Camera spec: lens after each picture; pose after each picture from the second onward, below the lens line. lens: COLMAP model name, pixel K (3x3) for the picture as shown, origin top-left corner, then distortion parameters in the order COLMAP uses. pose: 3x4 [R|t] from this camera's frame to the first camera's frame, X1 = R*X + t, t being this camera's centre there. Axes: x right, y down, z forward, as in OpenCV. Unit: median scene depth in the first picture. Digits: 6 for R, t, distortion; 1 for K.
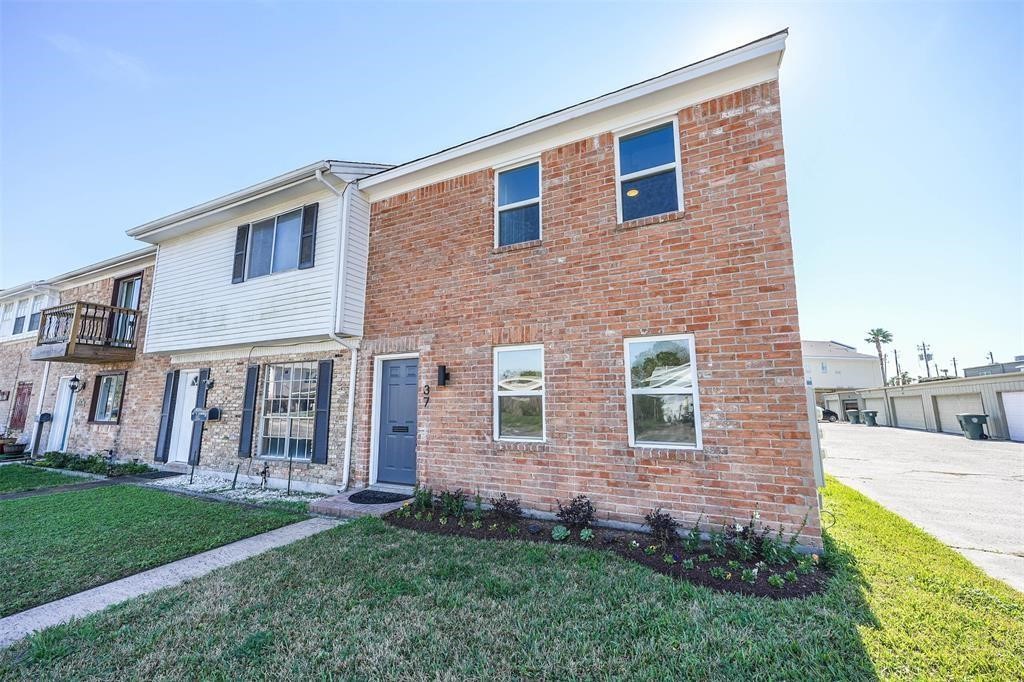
lens RADIAL K [[405.2, 0, 508.2], [0, 405.2, 340.9], [0, 0, 1]] dist [0.021743, 0.001784]
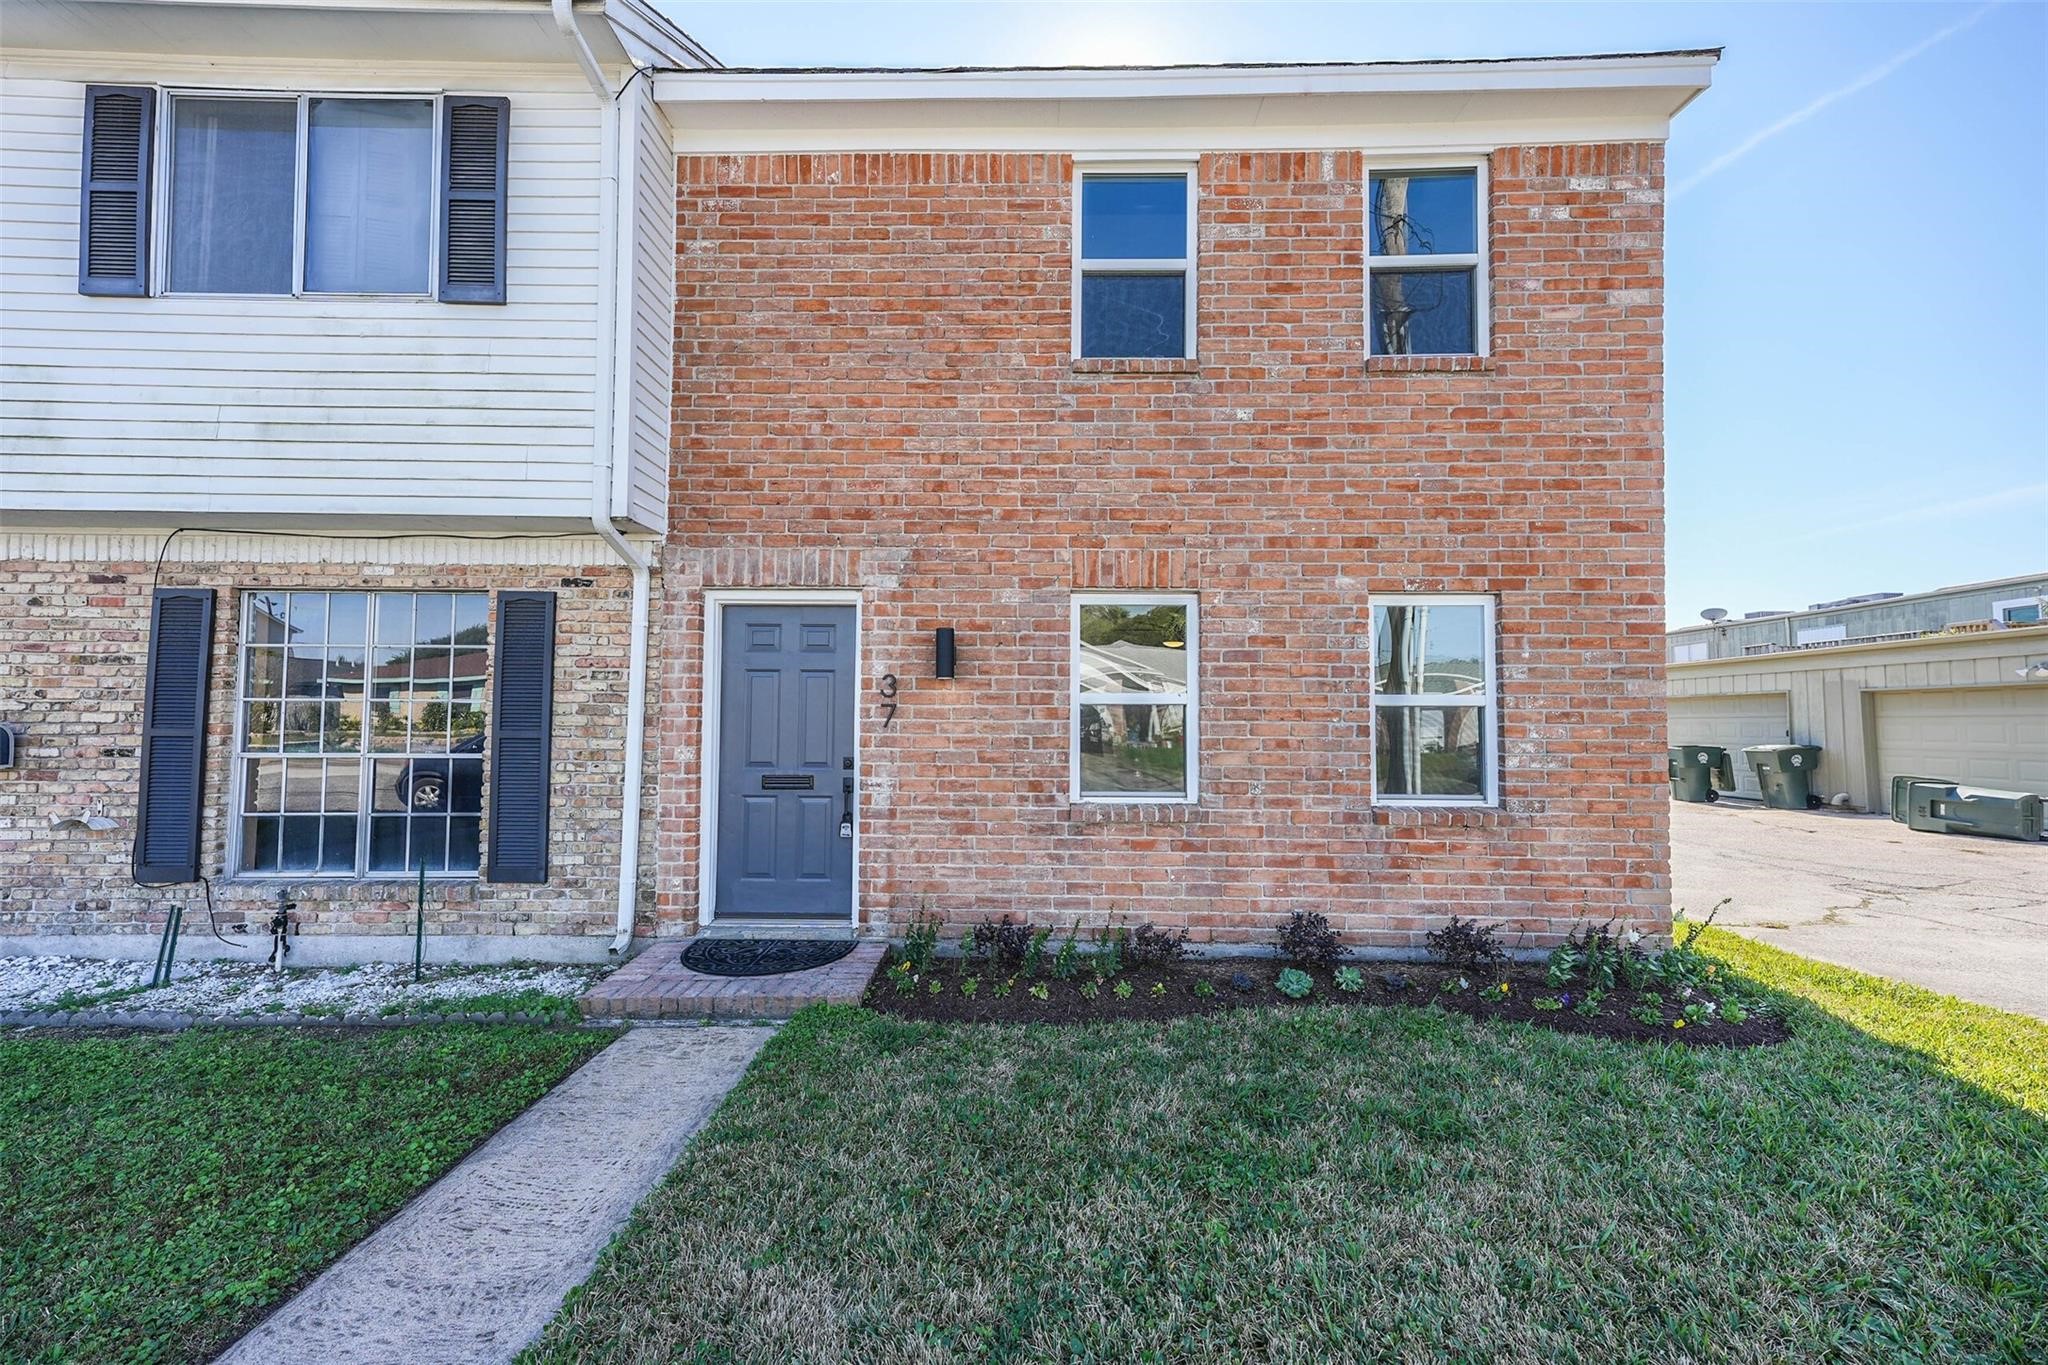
lens RADIAL K [[810.4, 0, 1023.0], [0, 810.4, 684.5], [0, 0, 1]] dist [0.021743, 0.001784]
pose [[0.900149, 0.027593, 0.434707, -0.476068], [-0.074925, 0.992925, 0.092122, 0.038040], [-0.429089, -0.115494, 0.895848, 0.238864]]
